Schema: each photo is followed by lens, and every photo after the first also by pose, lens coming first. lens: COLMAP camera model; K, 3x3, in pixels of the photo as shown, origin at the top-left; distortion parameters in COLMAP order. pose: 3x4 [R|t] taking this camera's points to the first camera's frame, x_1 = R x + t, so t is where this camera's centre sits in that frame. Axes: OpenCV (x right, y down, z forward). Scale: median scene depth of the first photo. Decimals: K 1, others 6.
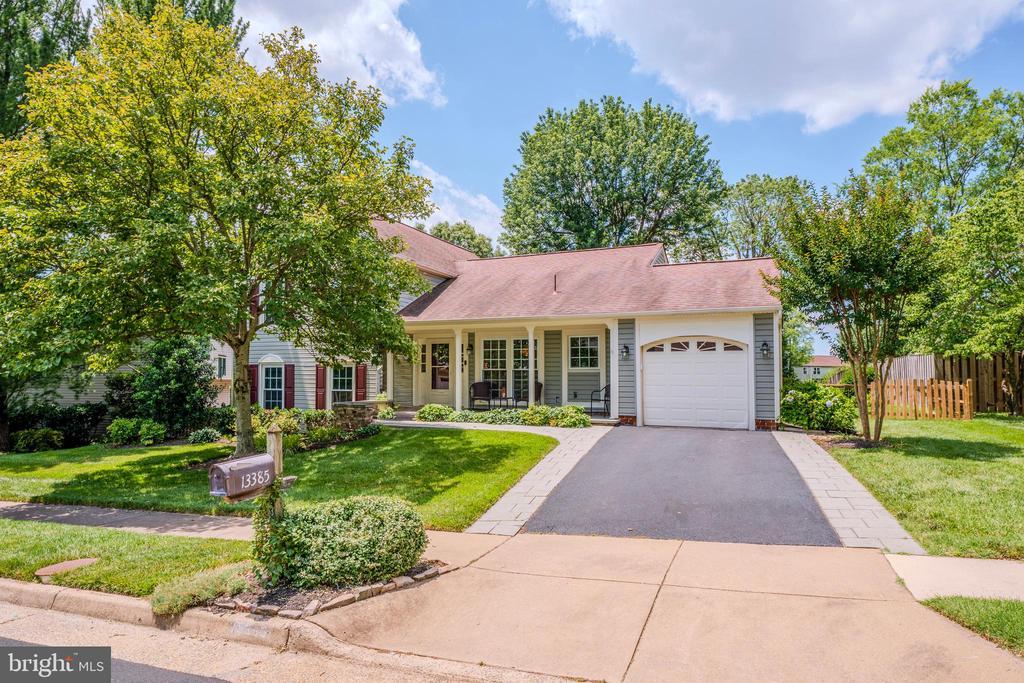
lens RADIAL K [[622.8, 0, 511.6], [0, 622.8, 331.9], [0, 0, 1]] dist [-0.002272, -0.000001]
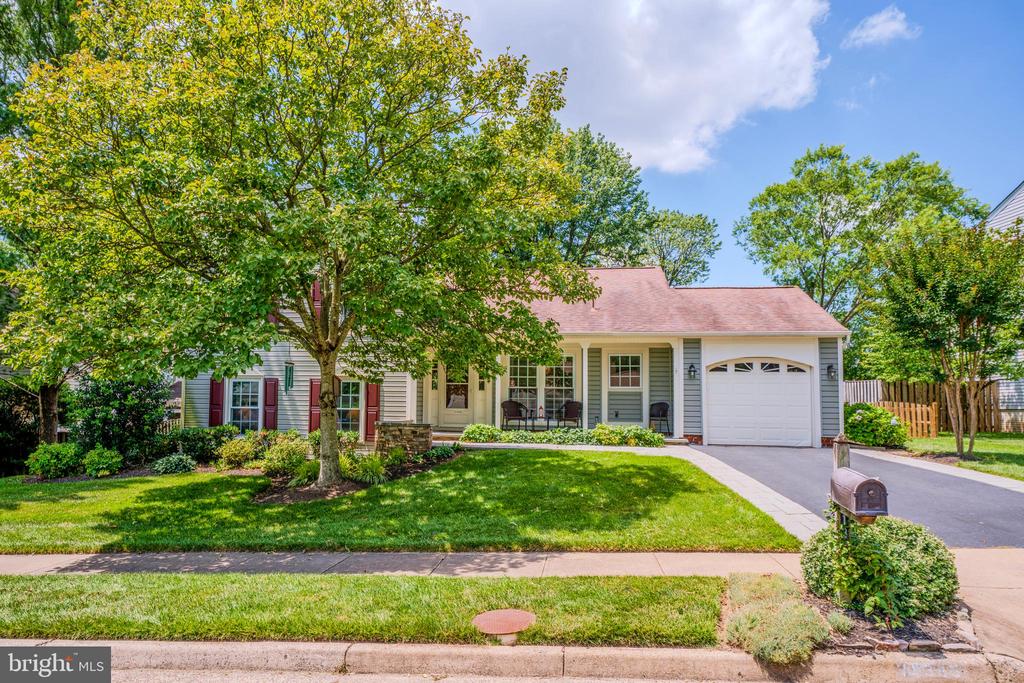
lens RADIAL K [[638.8, 0, 517.0], [0, 638.8, 338.6], [0, 0, 1]] dist [0.001839, -0.000097]
pose [[0.958151, 0.038490, 0.283665, -0.372429], [-0.031115, 0.999052, -0.030461, 0.019273], [-0.284569, 0.020360, 0.958439, 0.090914]]
